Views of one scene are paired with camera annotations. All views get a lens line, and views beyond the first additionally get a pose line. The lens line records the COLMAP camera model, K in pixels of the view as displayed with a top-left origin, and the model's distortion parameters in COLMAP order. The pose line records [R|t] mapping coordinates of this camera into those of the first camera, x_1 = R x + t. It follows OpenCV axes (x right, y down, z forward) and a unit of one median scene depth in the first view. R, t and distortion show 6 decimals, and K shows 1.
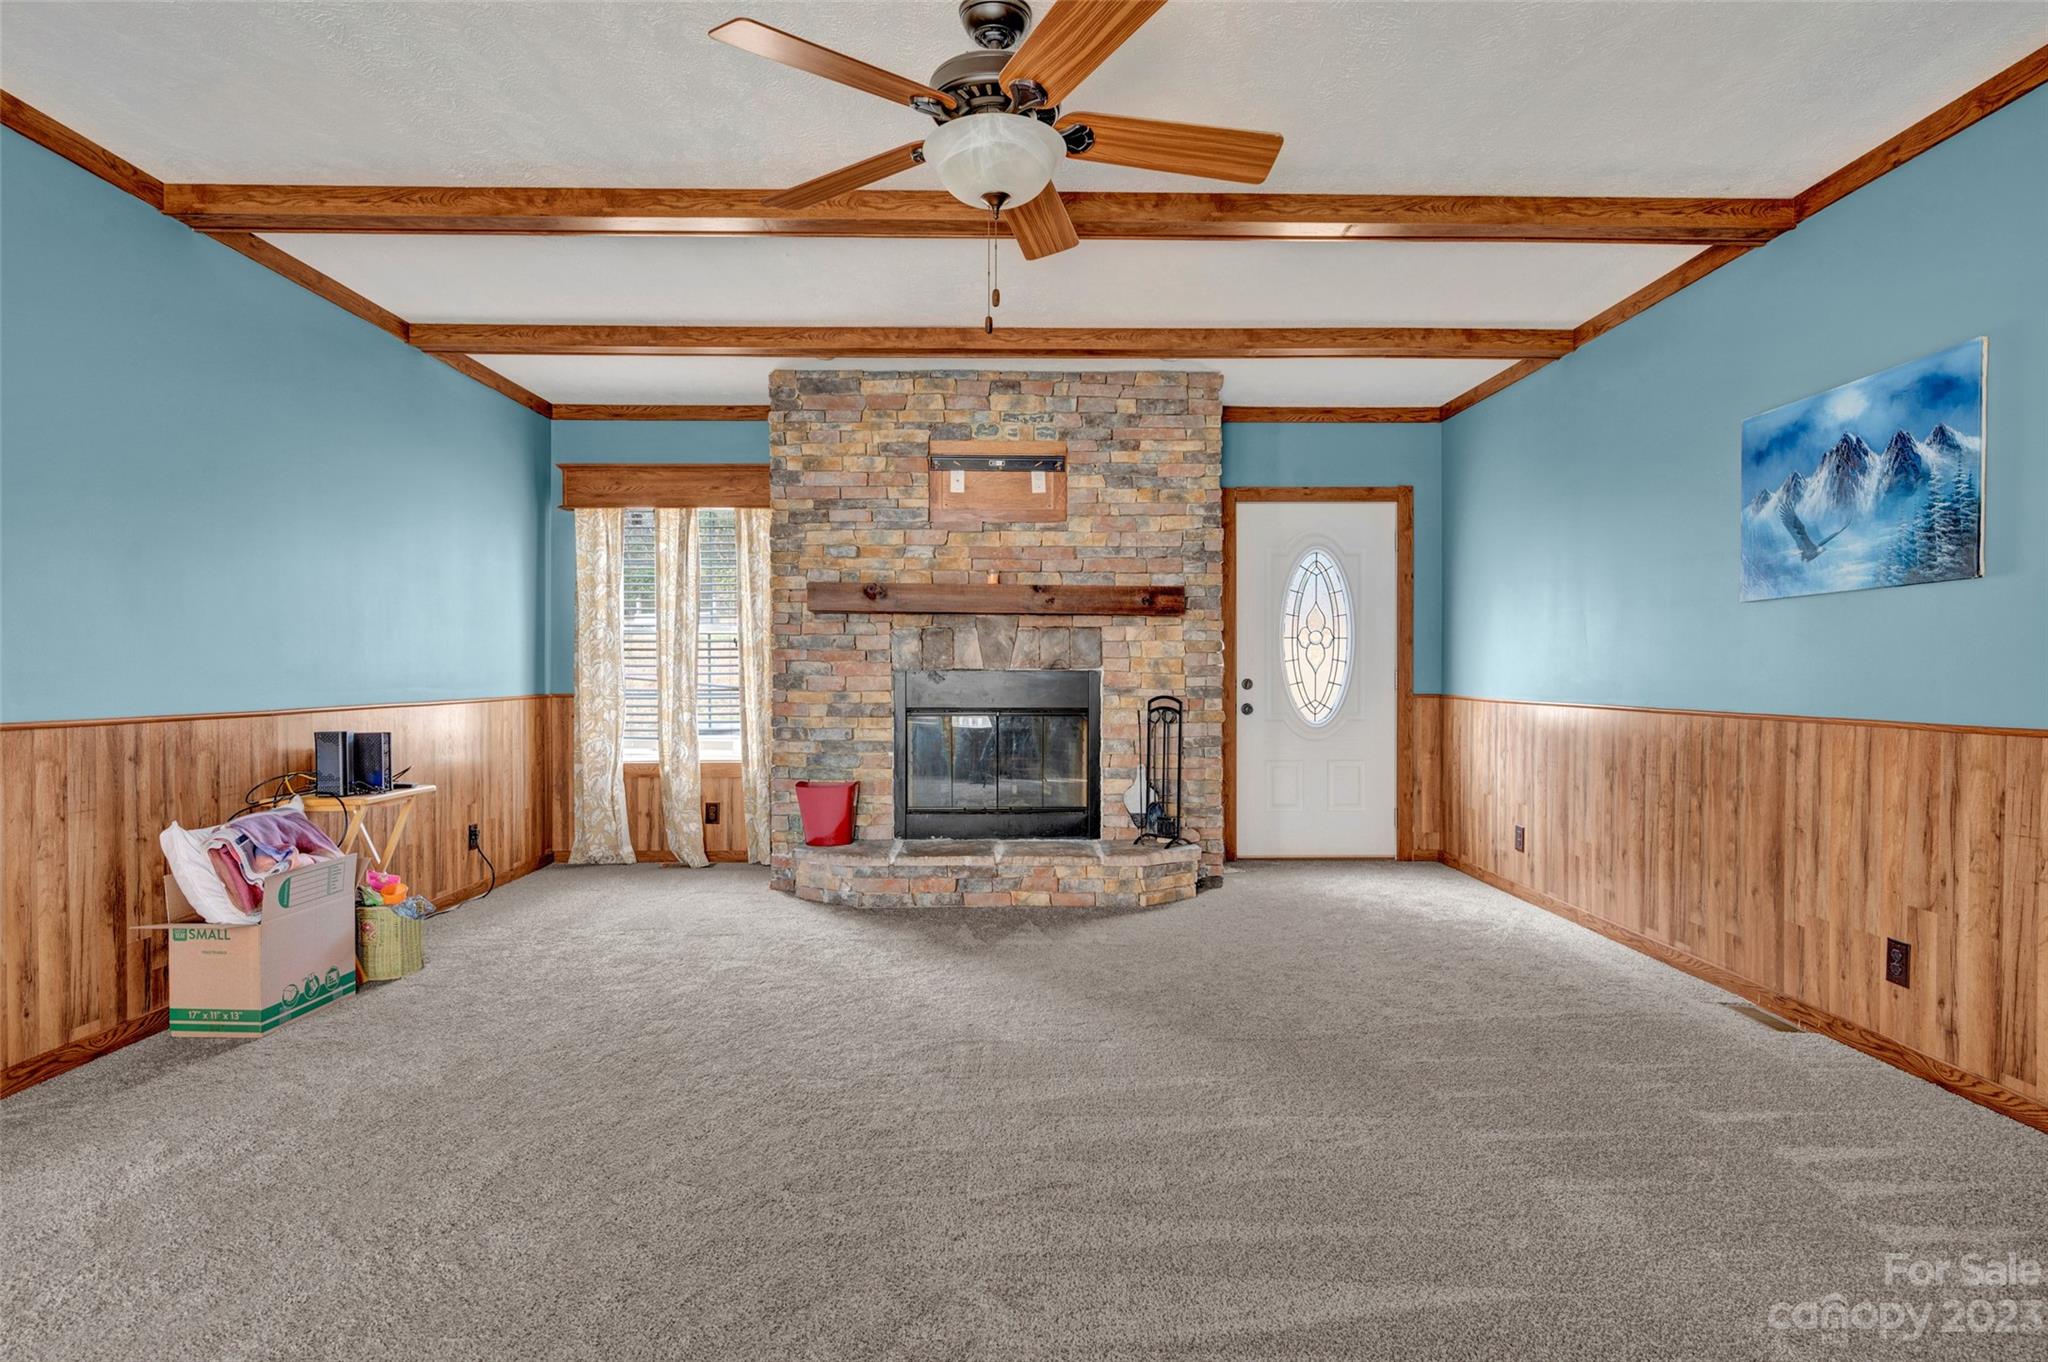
lens RADIAL K [[1098.4, 0, 1025.1], [0, 1098.4, 685.8], [0, 0, 1]] dist [0.000783, -0.002754]
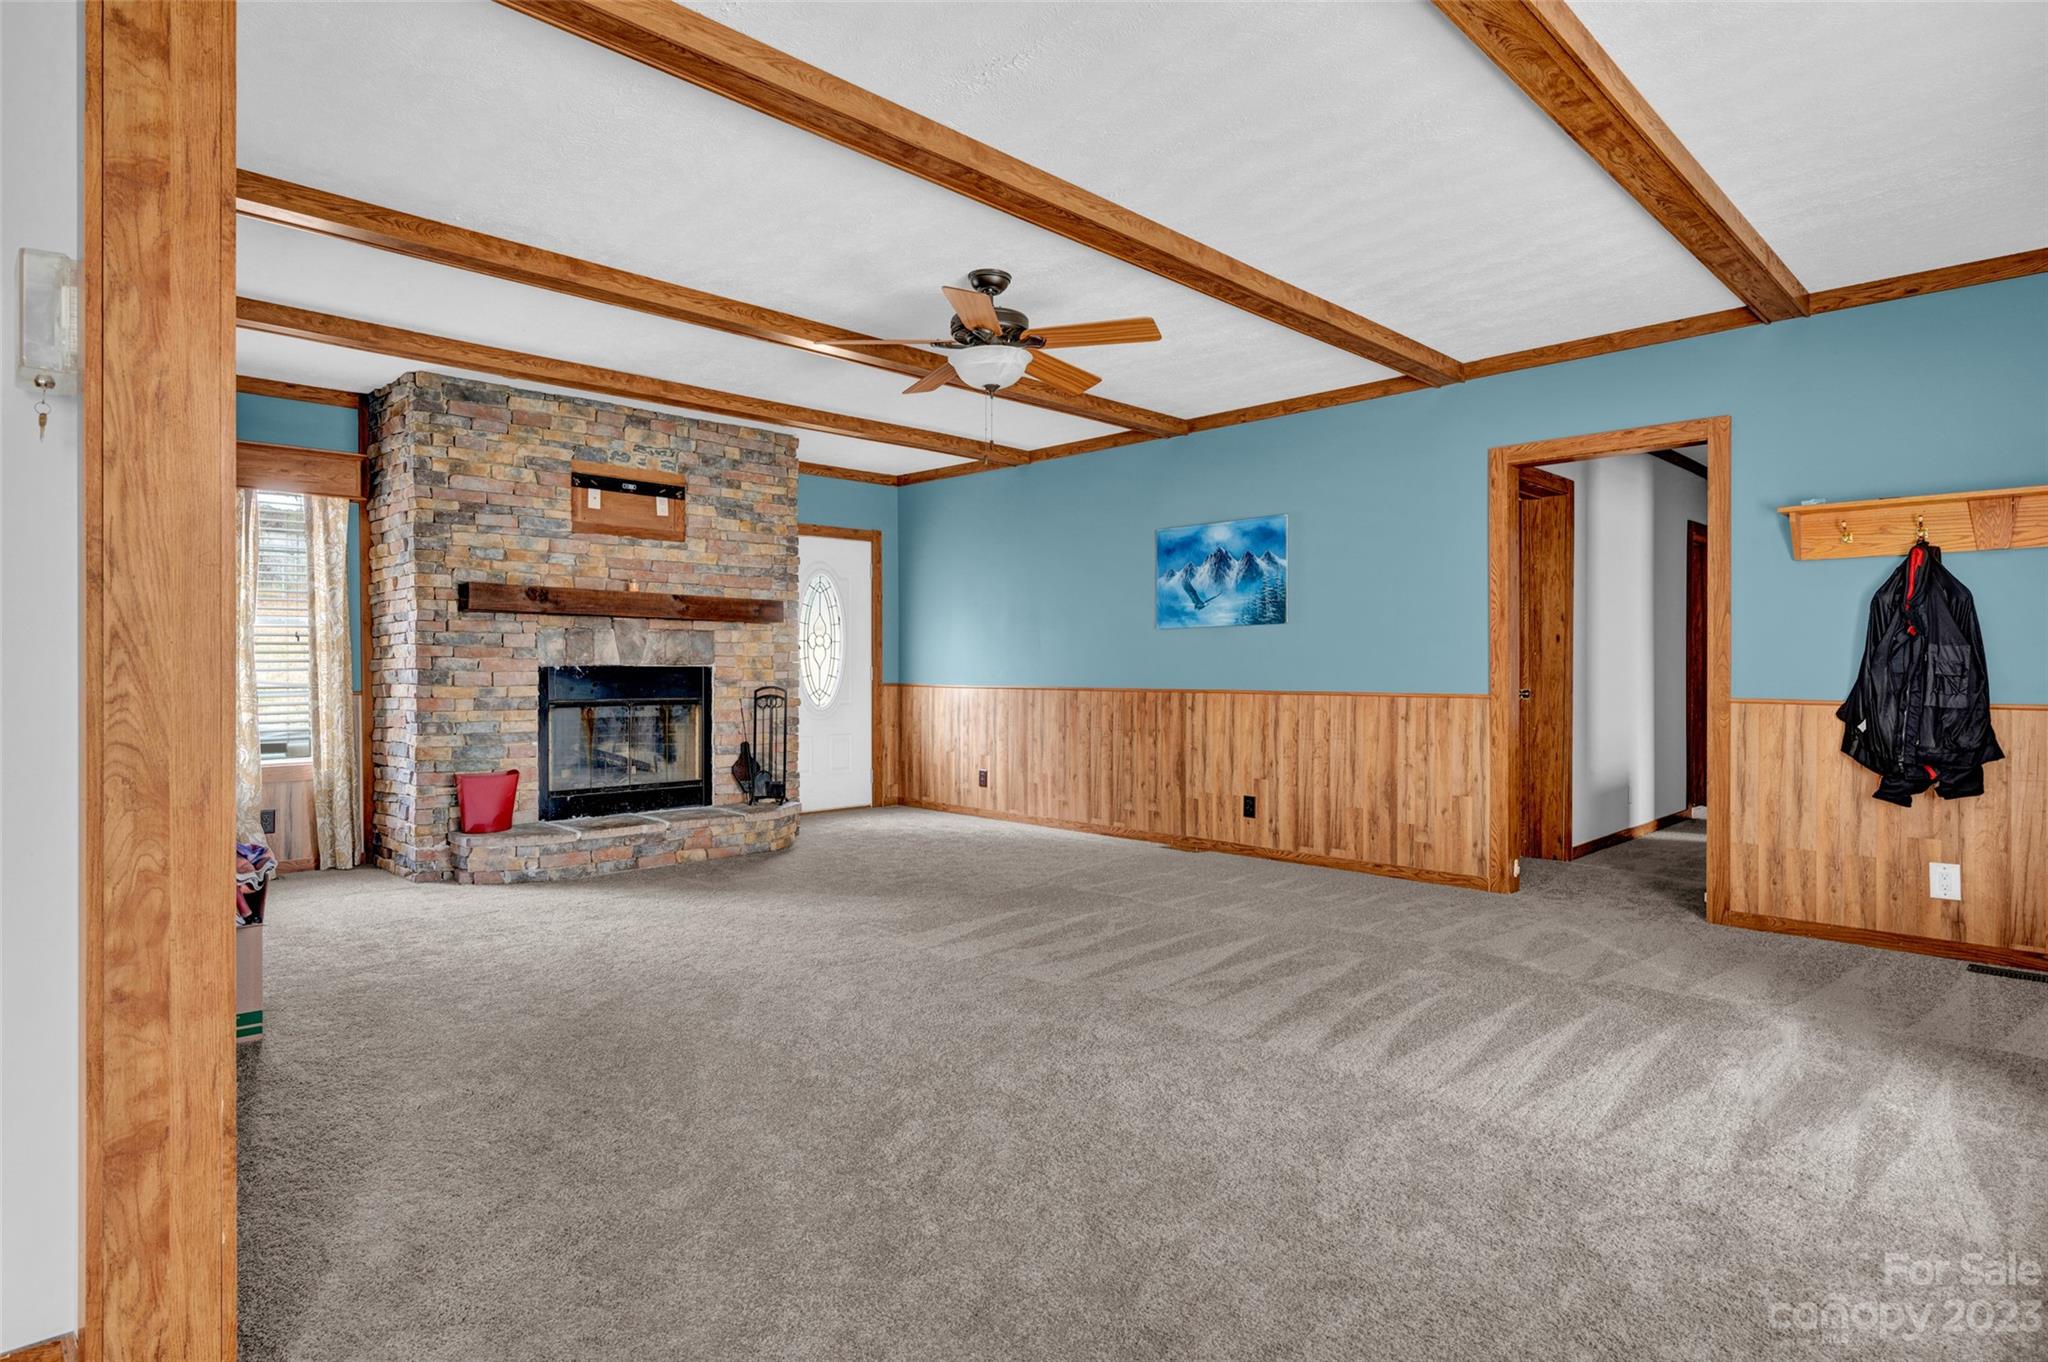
lens RADIAL K [[1071.8, 0, 1025.1], [0, 1071.8, 672.9], [0, 0, 1]] dist [-0.003533, -0.000479]
pose [[0.726173, -0.004471, 0.687498, -0.502744], [0.010164, 0.999939, -0.004233, 0.001963], [-0.687437, 0.010062, 0.726174, -0.101504]]
